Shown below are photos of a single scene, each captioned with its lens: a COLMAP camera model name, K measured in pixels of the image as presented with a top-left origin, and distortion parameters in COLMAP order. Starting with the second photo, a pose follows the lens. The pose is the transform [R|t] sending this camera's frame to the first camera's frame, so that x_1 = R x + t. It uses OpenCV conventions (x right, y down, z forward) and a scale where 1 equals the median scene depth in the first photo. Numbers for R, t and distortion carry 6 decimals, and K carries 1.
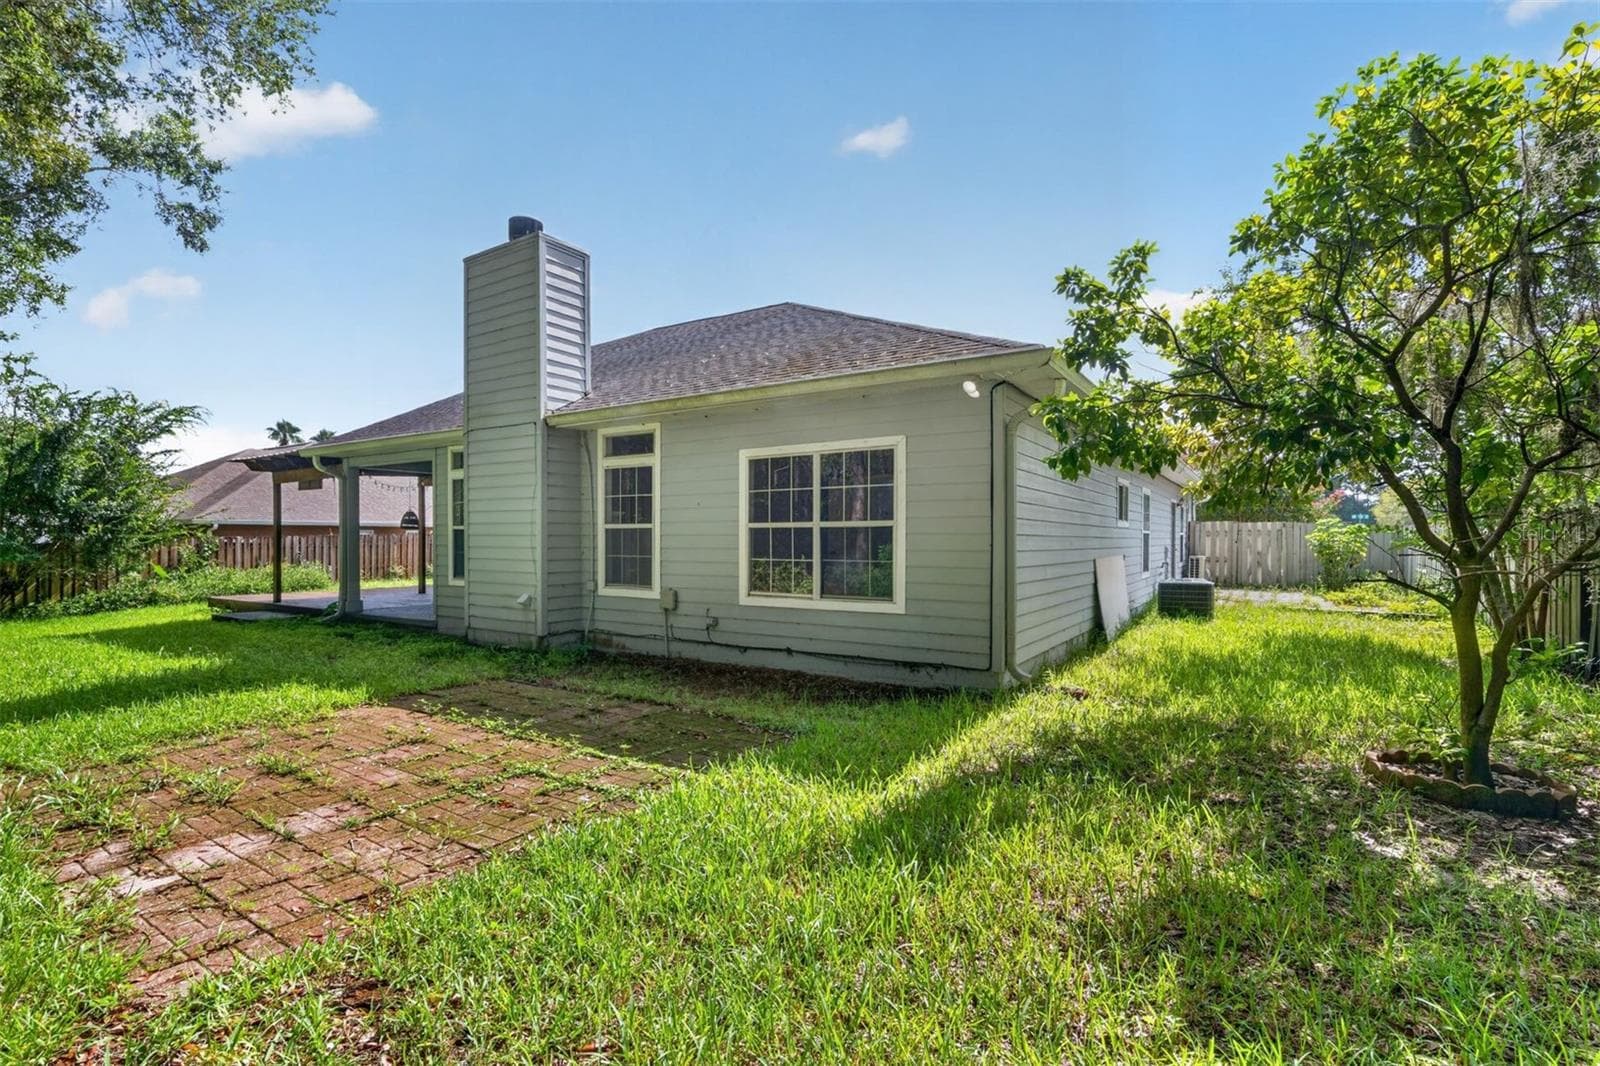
lens RADIAL K [[745.5, 0, 791.2], [0, 745.5, 543.8], [0, 0, 1]] dist [-0.027269, 0.004096]
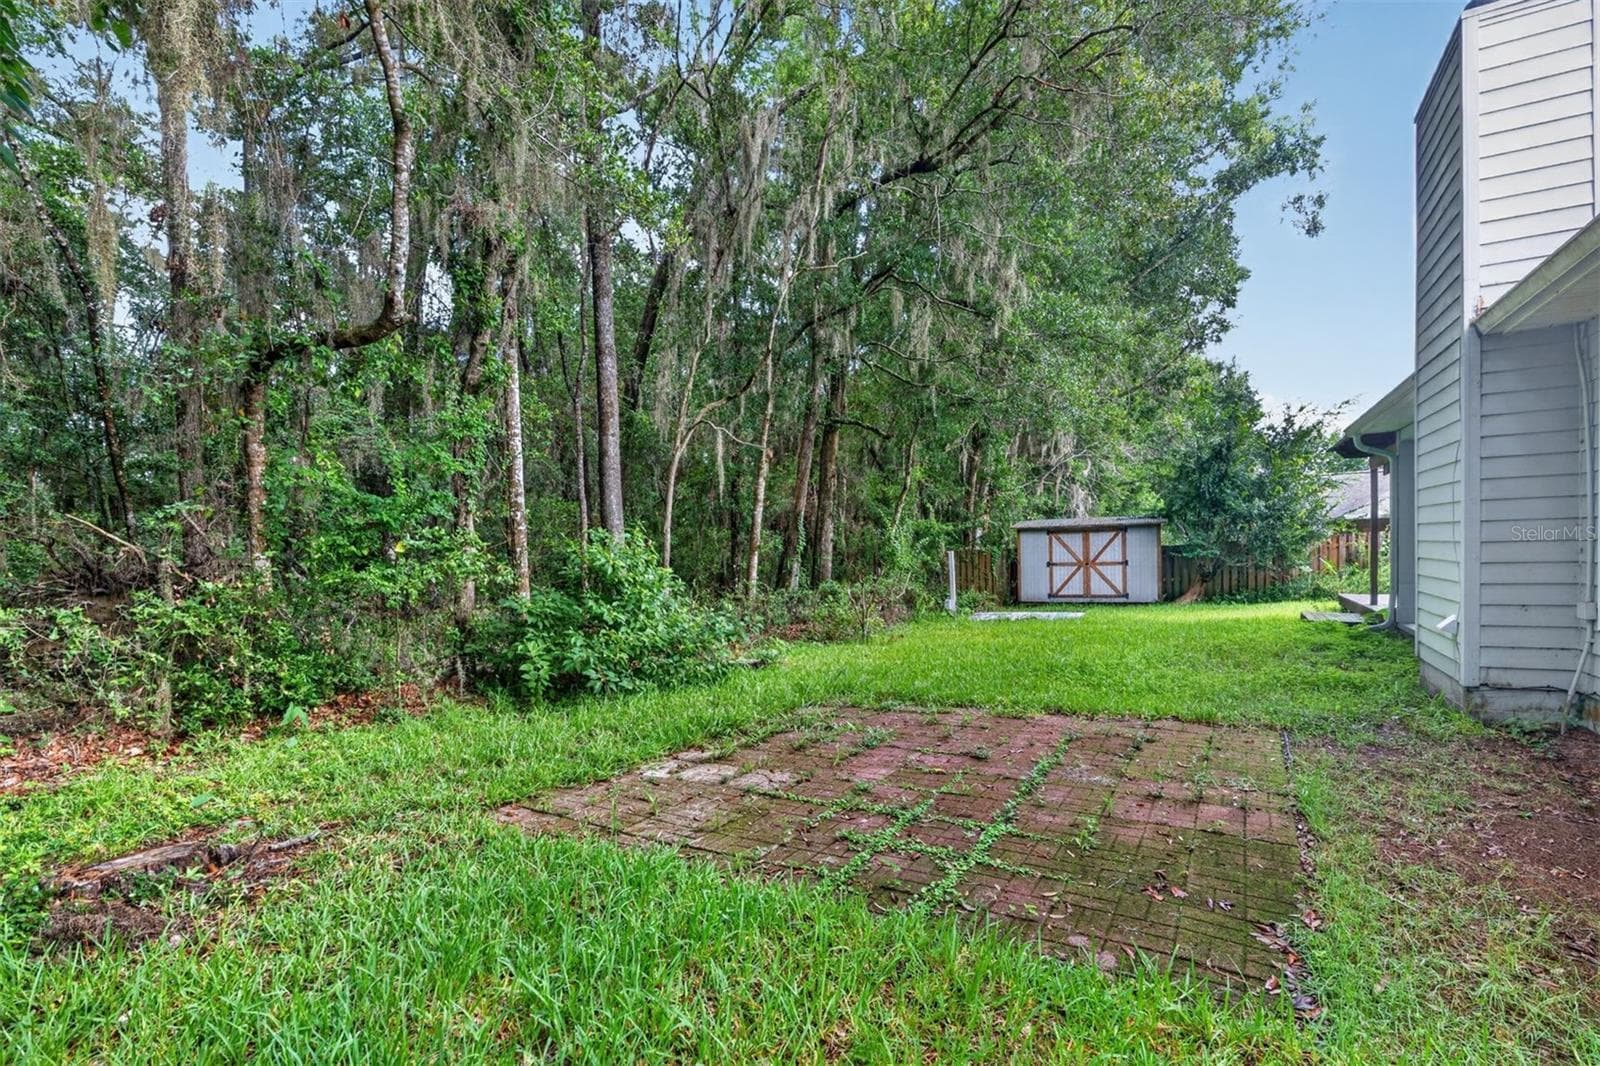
lens RADIAL K [[745.5, 0, 830.8], [0, 745.5, 589.7], [0, 0, 1]] dist [-0.027269, 0.004096]
pose [[0.061427, 0.045718, -0.997064, 0.241712], [0.017991, 0.998737, 0.046903, 0.007753], [0.997949, -0.020819, 0.060526, 0.468511]]
